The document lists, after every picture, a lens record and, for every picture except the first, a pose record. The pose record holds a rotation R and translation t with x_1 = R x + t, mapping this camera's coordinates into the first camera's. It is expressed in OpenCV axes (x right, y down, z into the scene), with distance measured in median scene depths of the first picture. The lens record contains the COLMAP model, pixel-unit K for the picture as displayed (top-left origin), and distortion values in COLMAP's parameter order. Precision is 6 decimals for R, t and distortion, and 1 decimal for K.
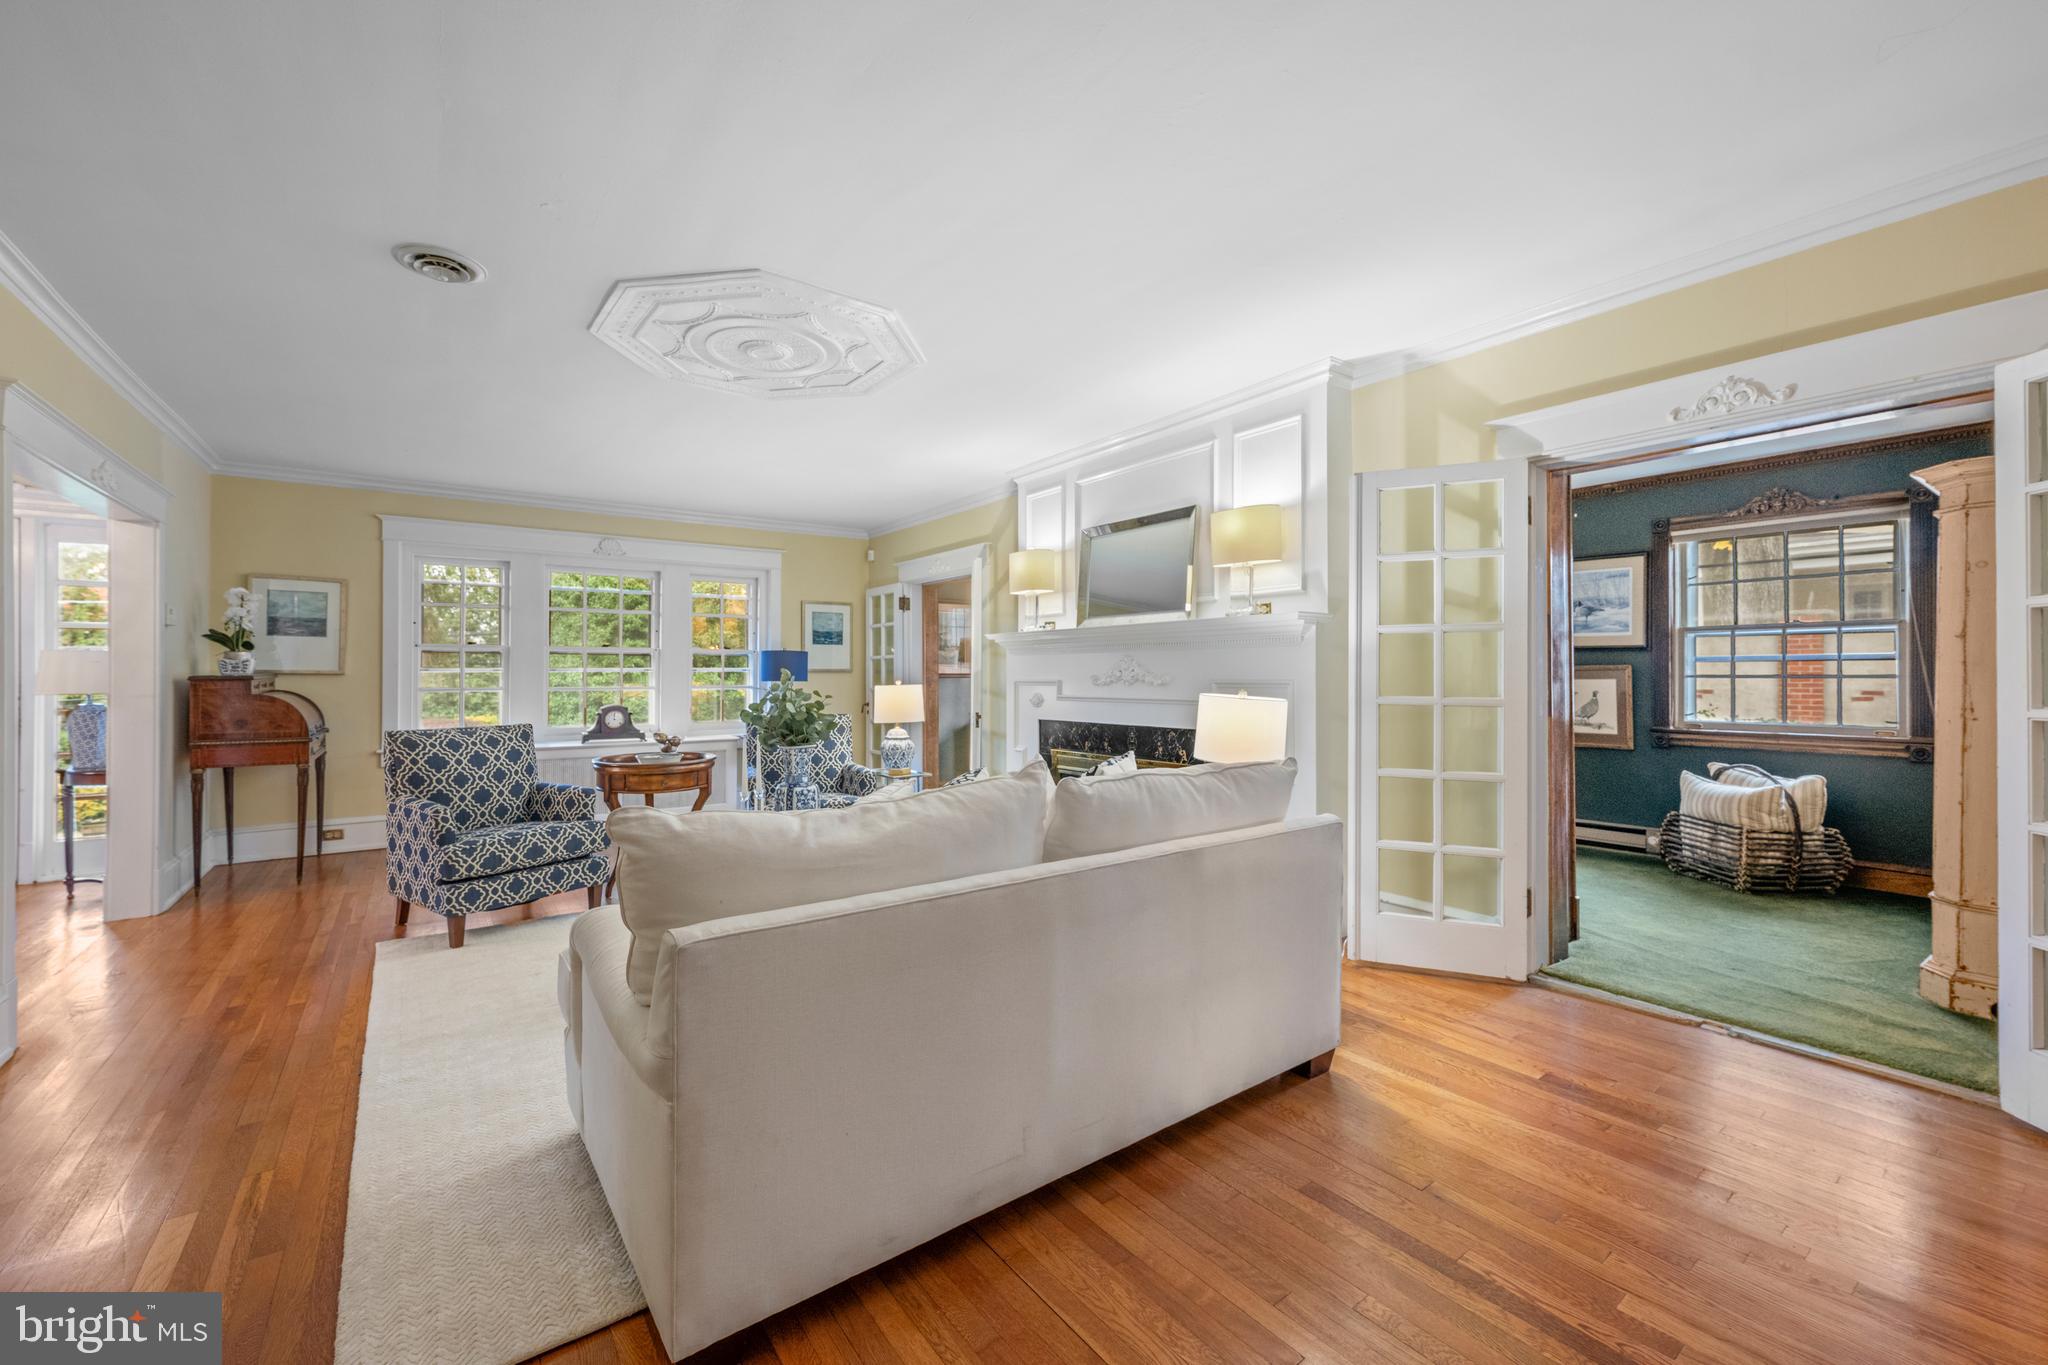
lens RADIAL K [[813.2, 0, 1016.5], [0, 813.2, 665.0], [0, 0, 1]] dist [-0.000808, -0.000498]
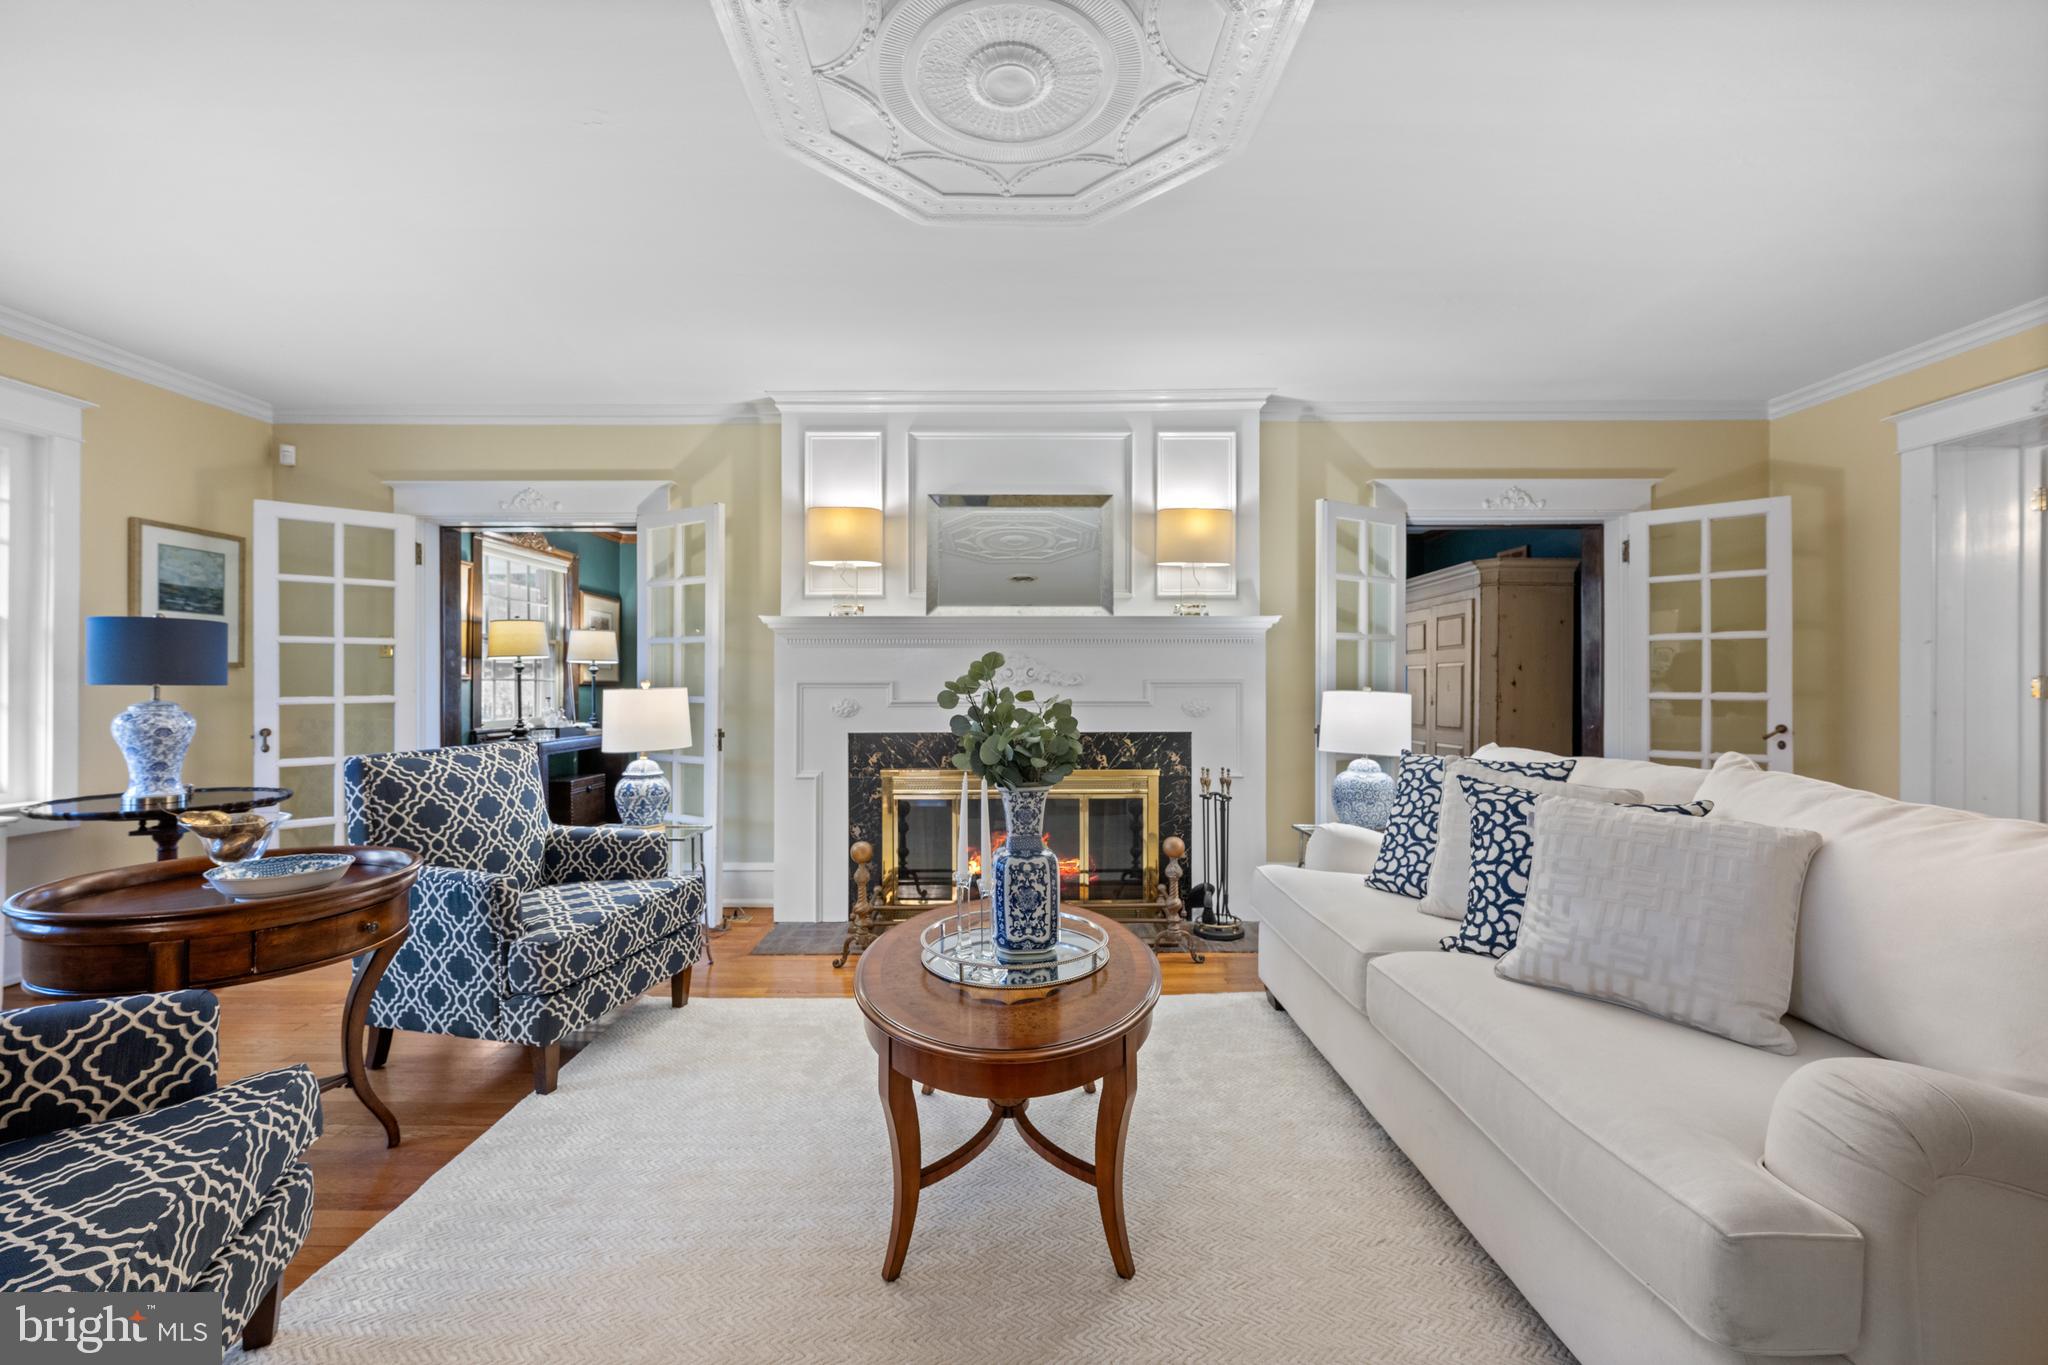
lens RADIAL K [[813.2, 0, 1019.6], [0, 813.2, 684.9], [0, 0, 1]] dist [-0.000808, -0.000498]
pose [[0.592200, 0.000798, 0.805791, -0.516565], [-0.010963, 0.999915, 0.007067, 0.015468], [-0.805717, -0.013019, 0.592158, 0.451371]]
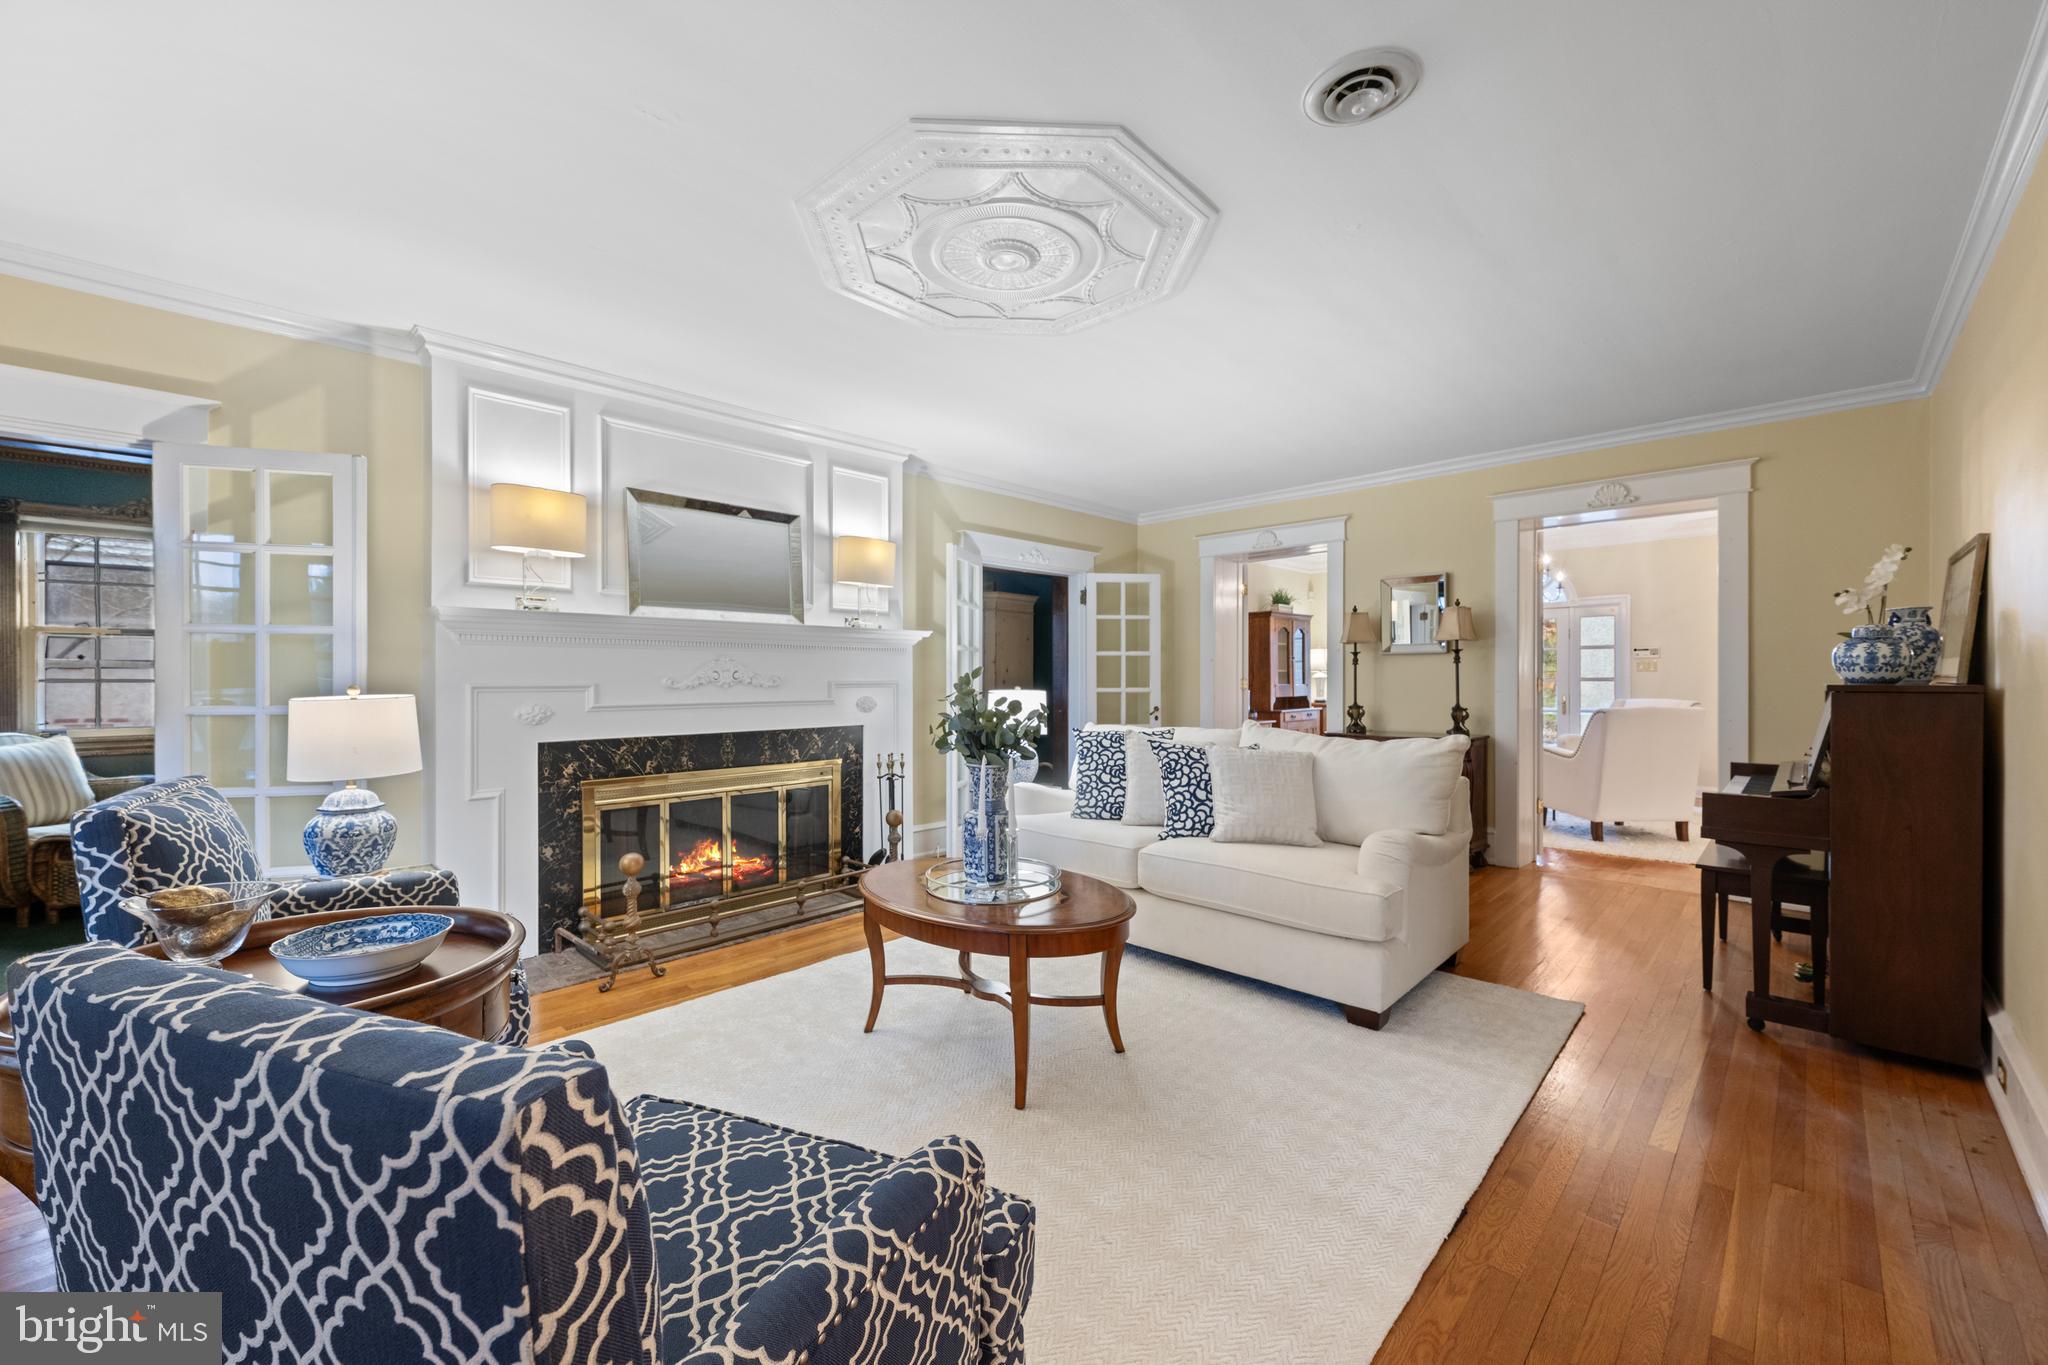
lens RADIAL K [[813.2, 0, 1027.7], [0, 813.2, 681.8], [0, 0, 1]] dist [-0.000808, -0.000498]
pose [[-0.172048, -0.002675, 0.985085, -0.742105], [-0.011062, 0.999939, 0.000784, 0.012010], [-0.985026, -0.010762, -0.172067, 0.762699]]
